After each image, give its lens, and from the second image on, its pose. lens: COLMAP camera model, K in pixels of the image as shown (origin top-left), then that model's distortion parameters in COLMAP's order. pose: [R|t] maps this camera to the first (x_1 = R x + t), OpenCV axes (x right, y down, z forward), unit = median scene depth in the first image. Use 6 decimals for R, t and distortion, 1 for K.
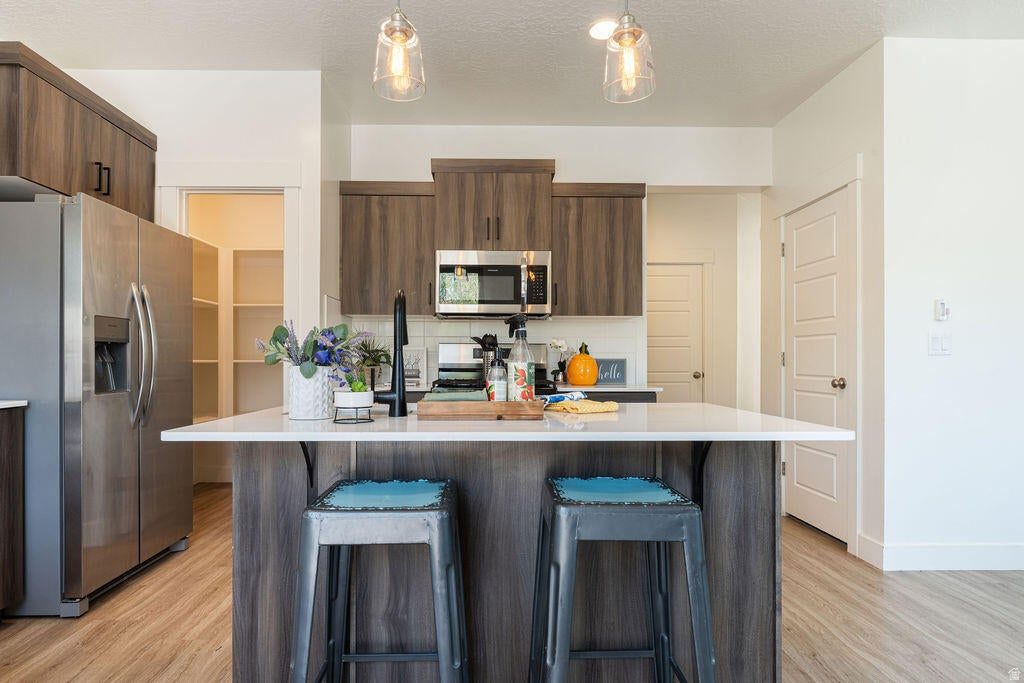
lens RADIAL K [[571.6, 0, 485.5], [0, 571.6, 357.7], [0, 0, 1]] dist [0.005434, 0.000810]
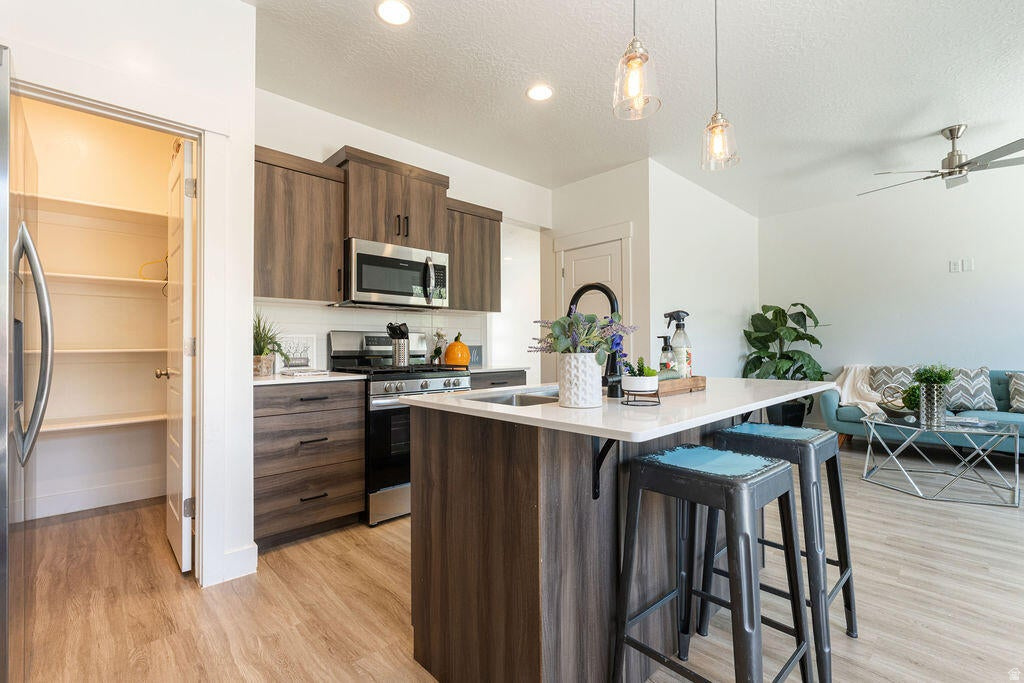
lens RADIAL K [[454.8, 0, 512.0], [0, 454.8, 341.5], [0, 0, 1]] dist [-0.004279, -0.000030]
pose [[0.728484, -0.000471, 0.685063, -0.429657], [0.004987, 0.999977, -0.004615, -0.002097], [-0.685045, 0.006778, 0.728469, 0.232755]]
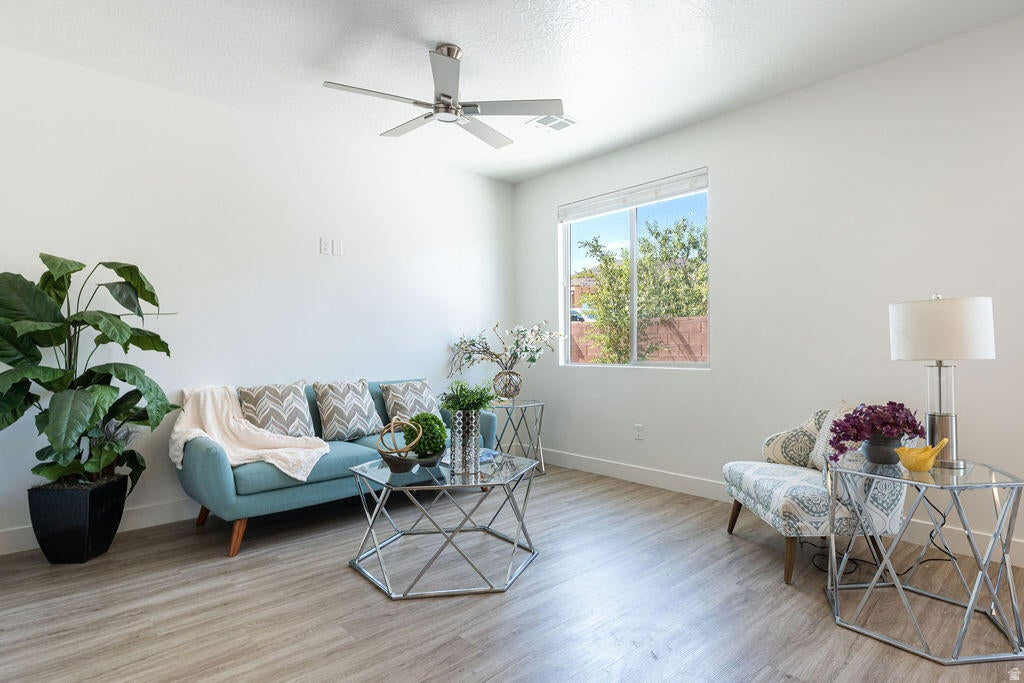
lens RADIAL K [[529.9, 0, 505.9], [0, 529.9, 343.1], [0, 0, 1]] dist [0.002615, 0.001265]
pose [[-0.664892, 0.006498, 0.746911, 0.244415], [0.000398, 0.999965, -0.008346, -0.000268], [-0.746939, -0.005252, -0.664872, 0.748259]]
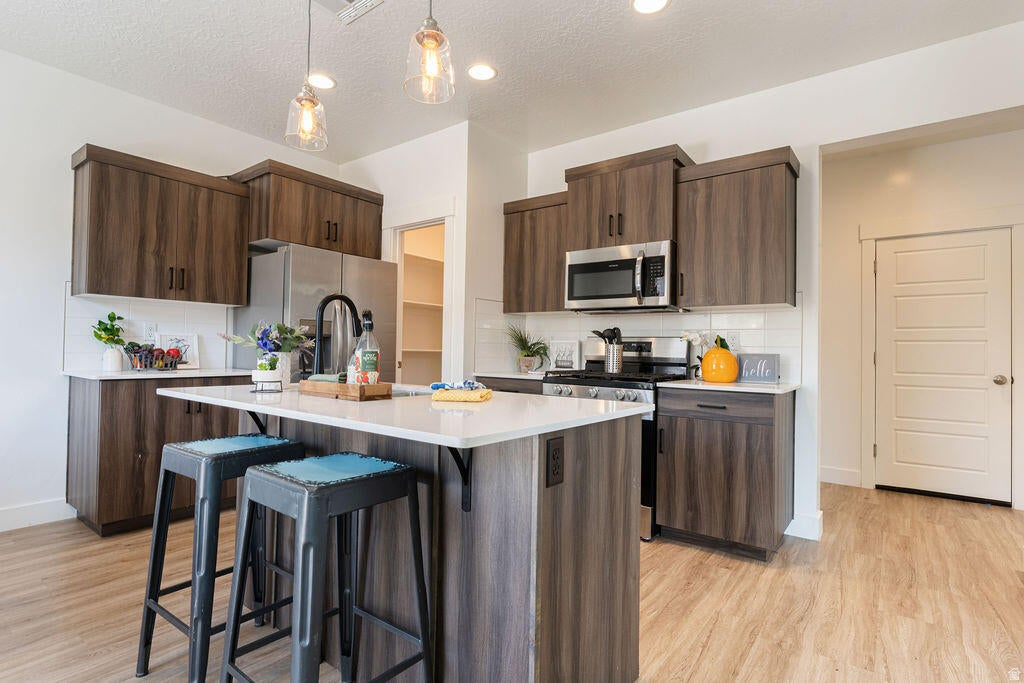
lens RADIAL K [[506.9, 0, 509.8], [0, 506.9, 342.9], [0, 0, 1]] dist [-0.004157, -0.000092]
pose [[0.793676, 0.001289, -0.608340, 0.418138], [-0.013333, 0.999794, -0.015275, 0.001836], [0.608195, 0.020234, 0.793530, 0.169834]]
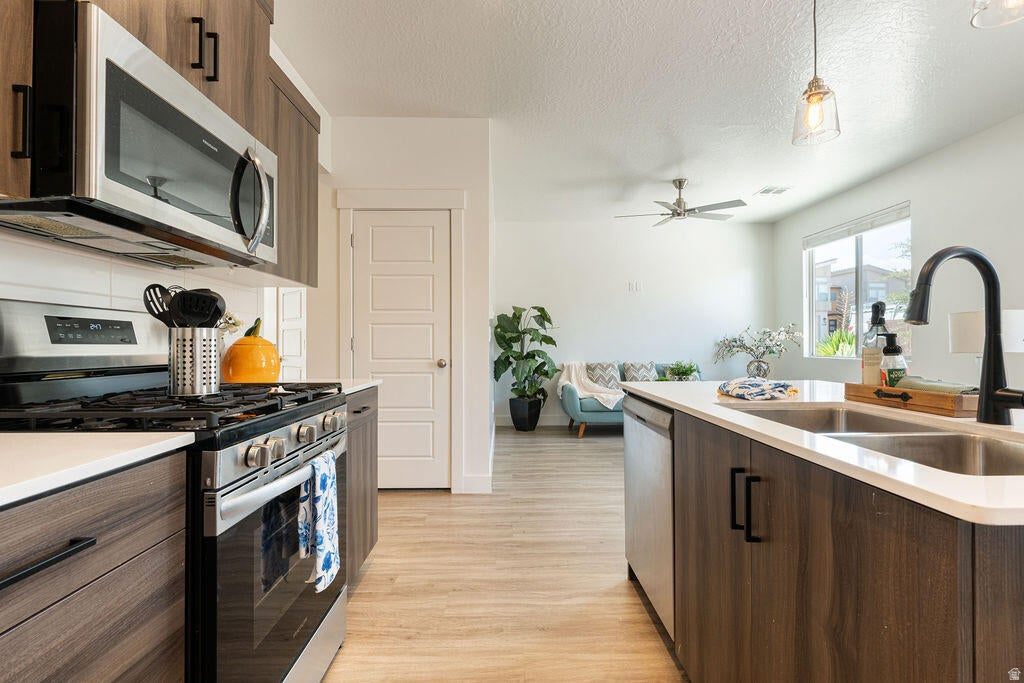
lens RADIAL K [[452.4, 0, 511.3], [0, 452.4, 342.3], [0, 0, 1]] dist [-0.027354, -0.000115]
pose [[-0.017396, 0.001843, 0.999847, -0.336697], [-0.001443, 0.999997, -0.001869, -0.000465], [-0.999848, -0.001475, -0.017394, 0.772317]]
